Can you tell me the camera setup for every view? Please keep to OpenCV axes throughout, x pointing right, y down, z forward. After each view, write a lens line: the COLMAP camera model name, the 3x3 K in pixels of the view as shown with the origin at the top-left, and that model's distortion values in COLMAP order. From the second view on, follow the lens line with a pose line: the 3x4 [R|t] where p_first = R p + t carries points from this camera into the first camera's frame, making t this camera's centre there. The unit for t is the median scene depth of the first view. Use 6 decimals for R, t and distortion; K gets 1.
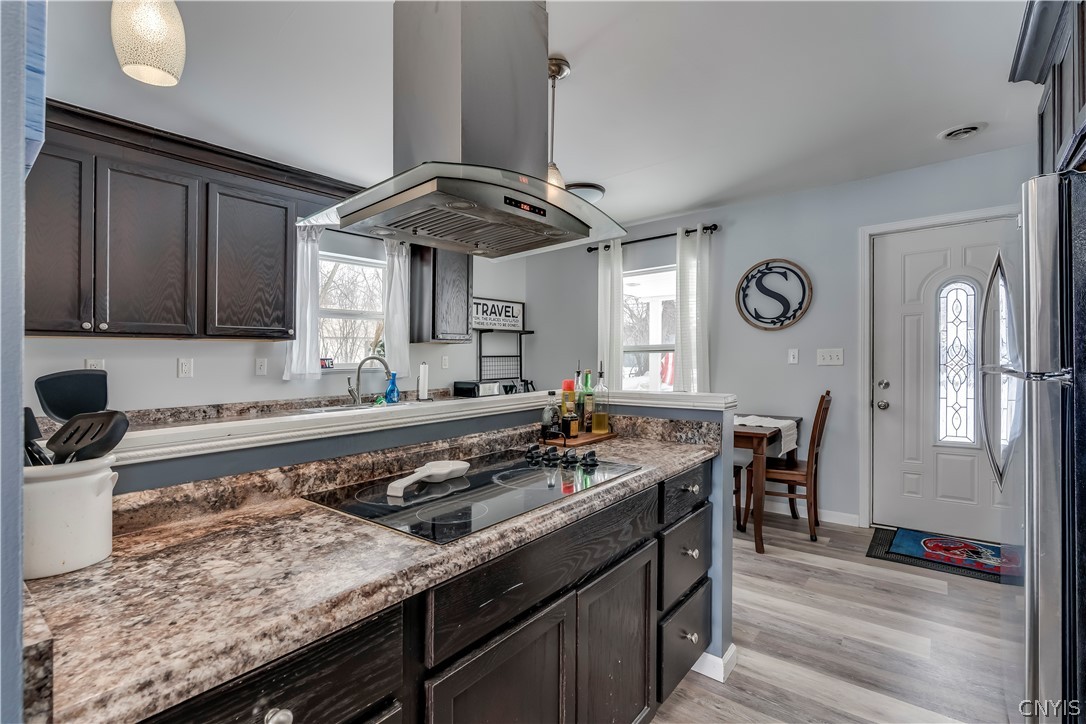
lens RADIAL K [[491.5, 0, 549.8], [0, 491.5, 356.8], [0, 0, 1]] dist [0.000874, -0.000033]
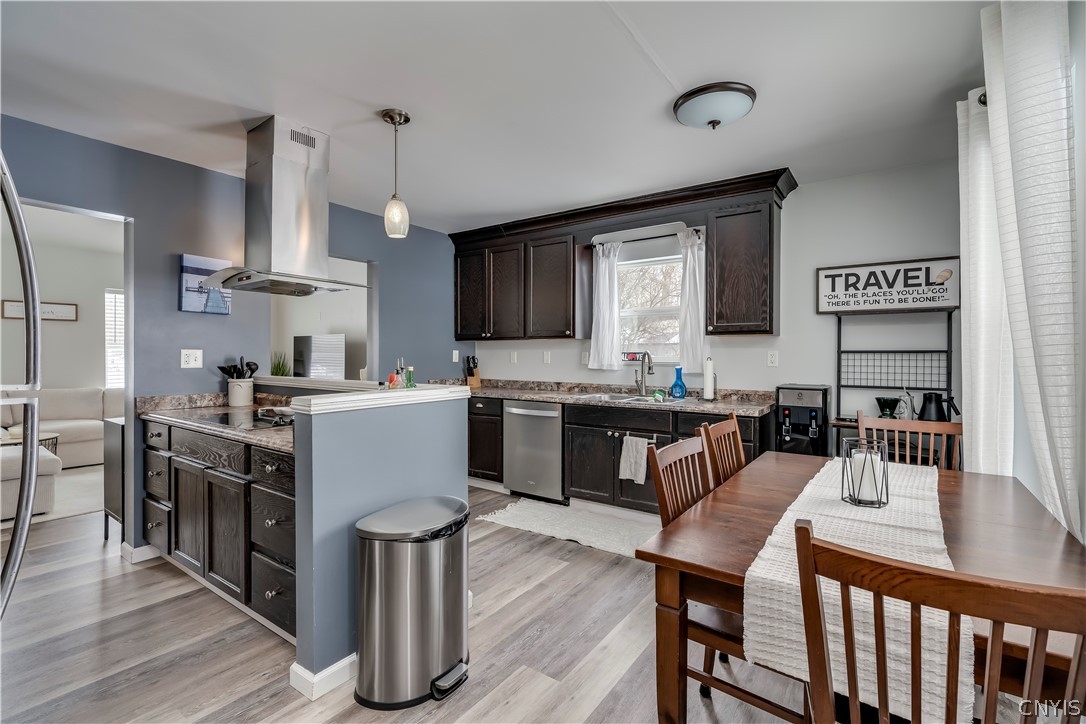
lens RADIAL K [[491.5, 0, 549.3], [0, 491.5, 353.3], [0, 0, 1]] dist [0.000874, -0.000033]
pose [[0.060452, 0.014572, -0.998065, 0.658441], [0.000833, 0.999892, 0.014649, -0.011234], [0.998171, -0.001717, 0.060433, 0.695696]]
